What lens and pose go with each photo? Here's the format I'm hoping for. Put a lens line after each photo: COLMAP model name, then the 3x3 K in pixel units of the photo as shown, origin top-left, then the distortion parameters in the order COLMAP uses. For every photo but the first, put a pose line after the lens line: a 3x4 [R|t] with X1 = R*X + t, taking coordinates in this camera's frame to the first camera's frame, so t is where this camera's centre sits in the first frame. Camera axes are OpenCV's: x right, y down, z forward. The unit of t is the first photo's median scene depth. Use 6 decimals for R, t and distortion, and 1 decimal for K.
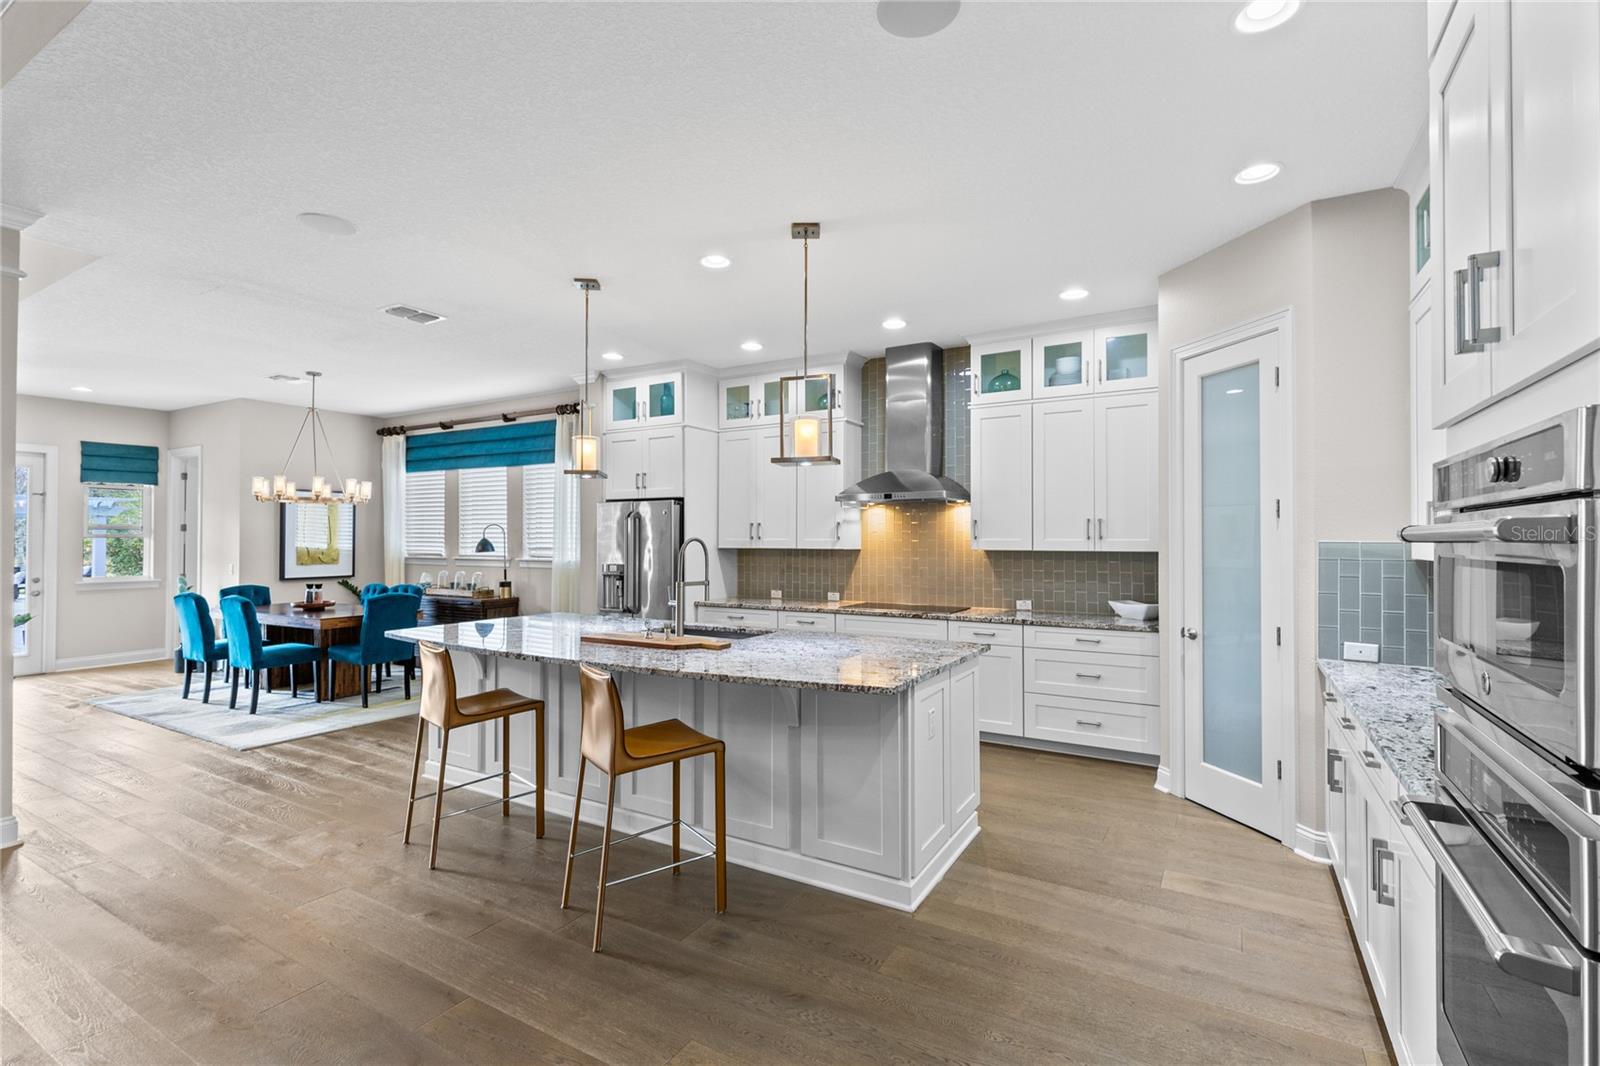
lens RADIAL K [[732.5, 0, 792.8], [0, 732.5, 531.1], [0, 0, 1]] dist [0.003651, -0.000562]
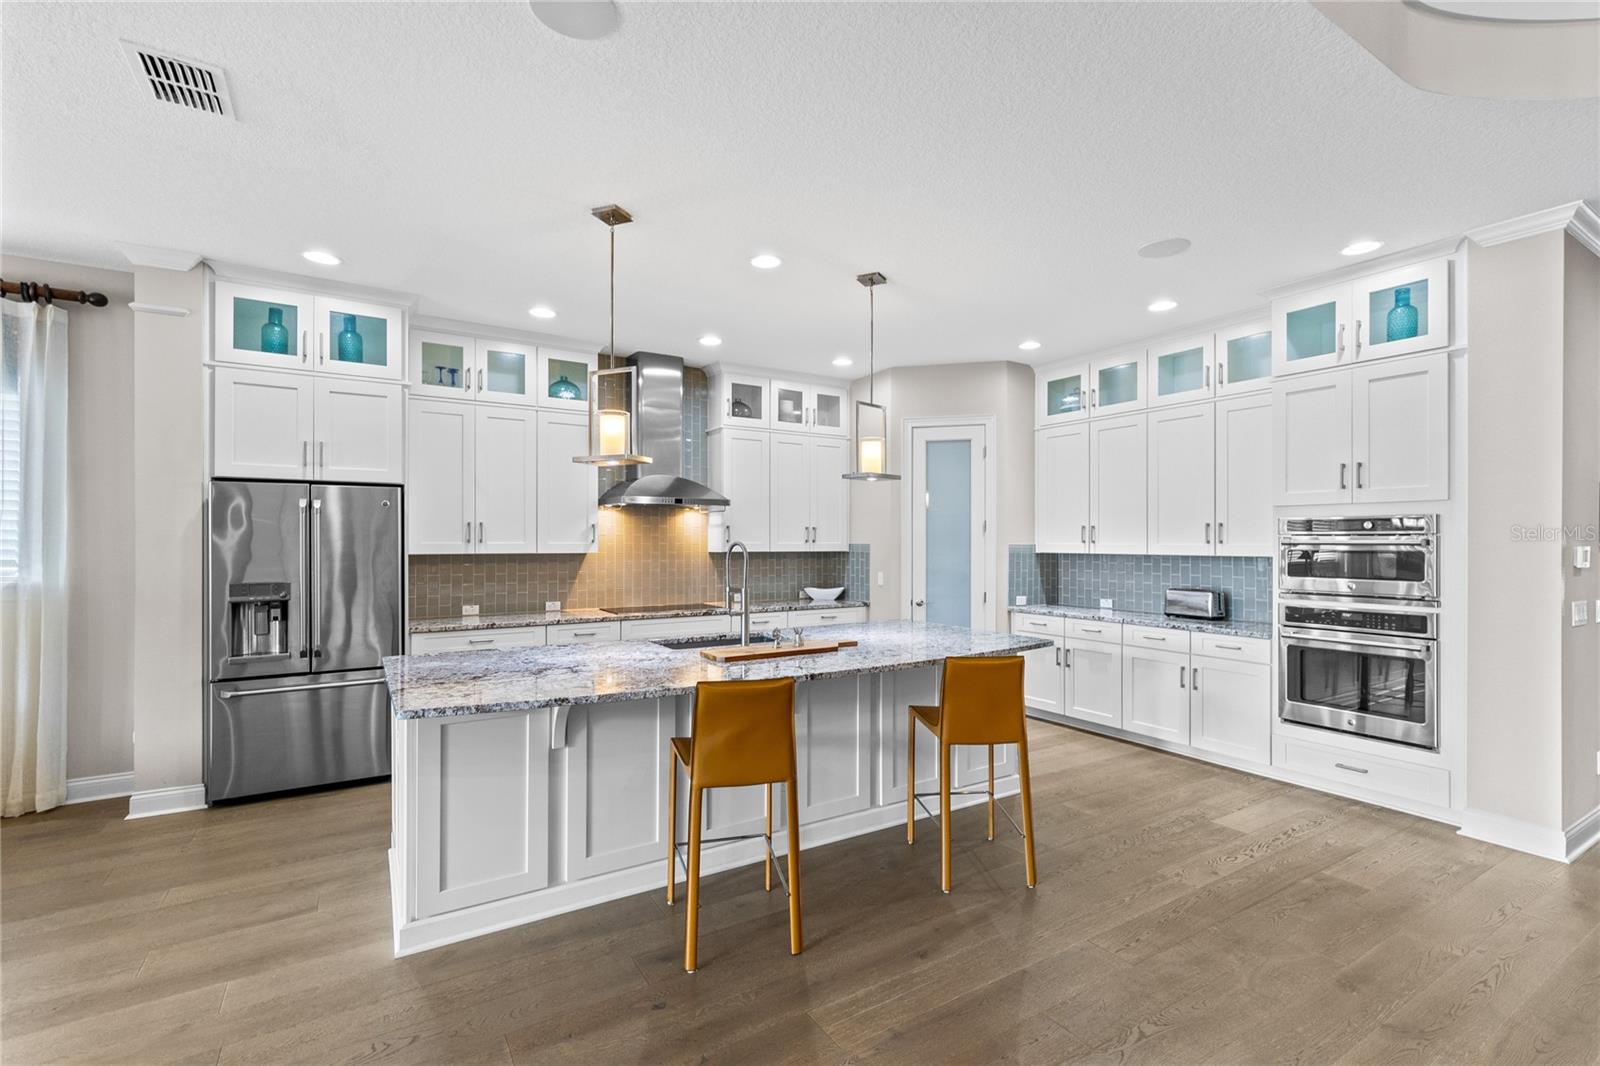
lens RADIAL K [[732.5, 0, 806.0], [0, 732.5, 541.7], [0, 0, 1]] dist [0.003651, -0.000562]
pose [[0.456143, 0.000702, 0.889906, -0.668399], [-0.011217, 0.999925, 0.004960, 0.002475], [-0.889836, -0.012245, 0.456116, 0.345547]]
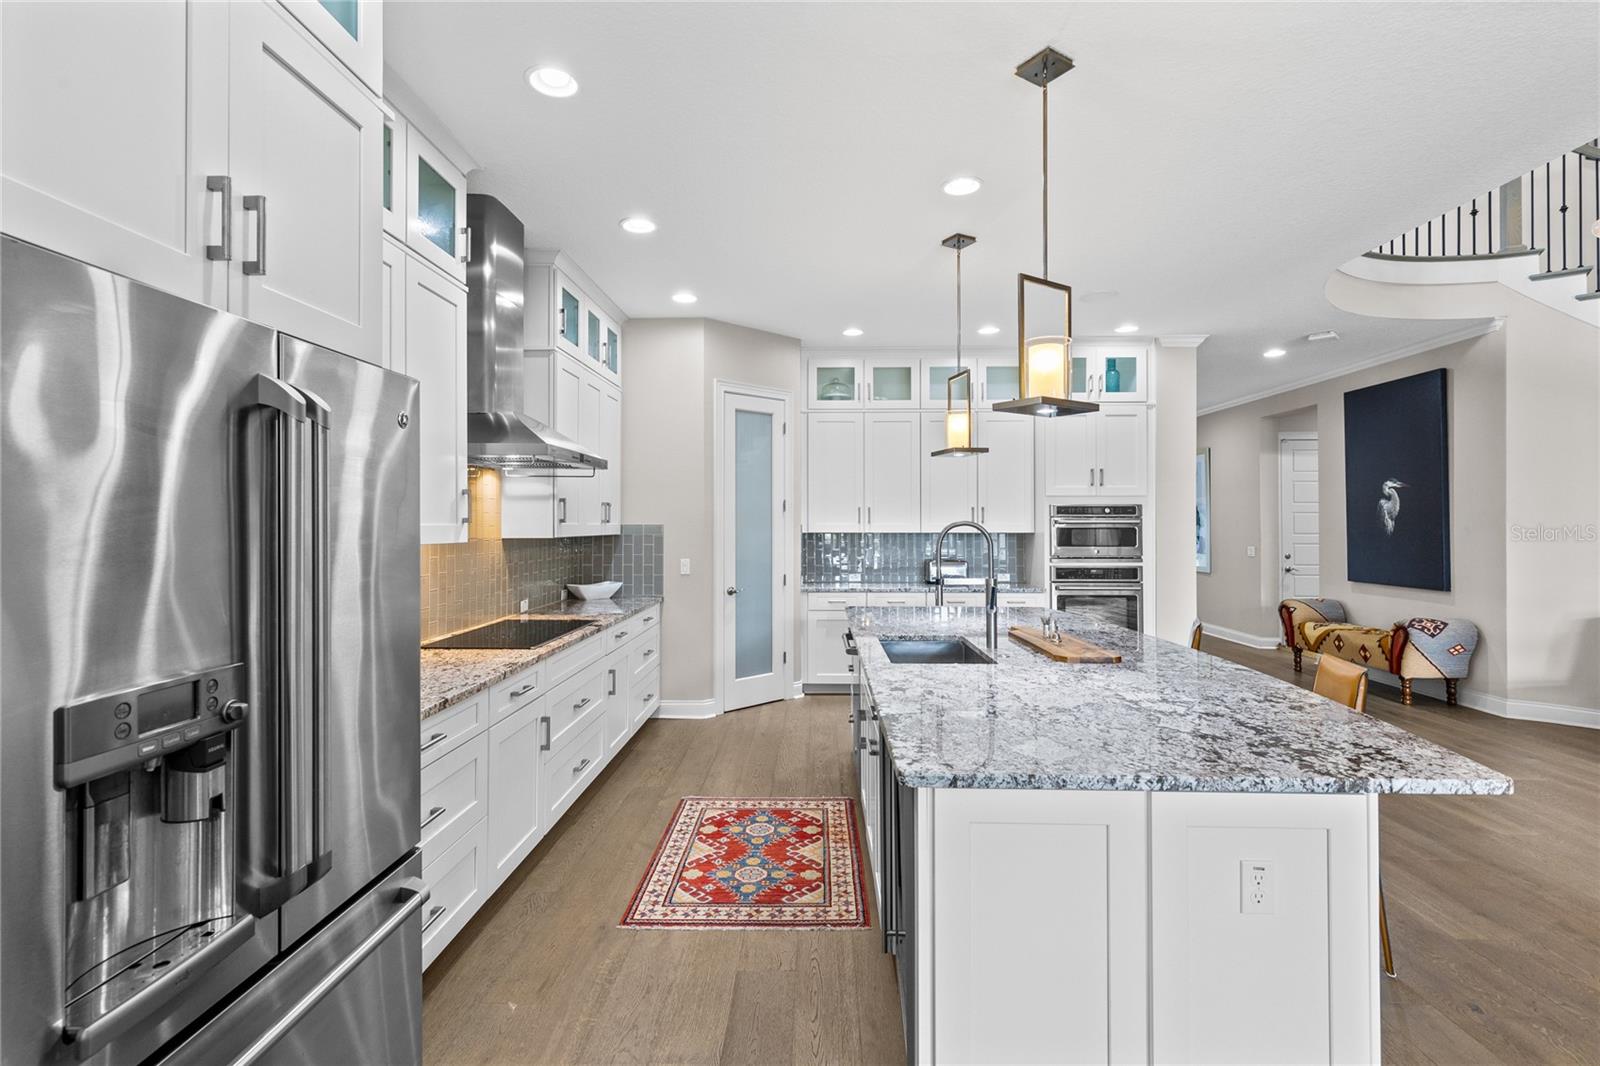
lens RADIAL K [[732.5, 0, 803.6], [0, 732.5, 521.2], [0, 0, 1]] dist [0.003651, -0.000562]
pose [[-0.487189, 0.002442, 0.873293, -0.515392], [-0.009083, 0.999928, -0.007863, 0.011580], [-0.873249, -0.011763, -0.487132, 1.078730]]
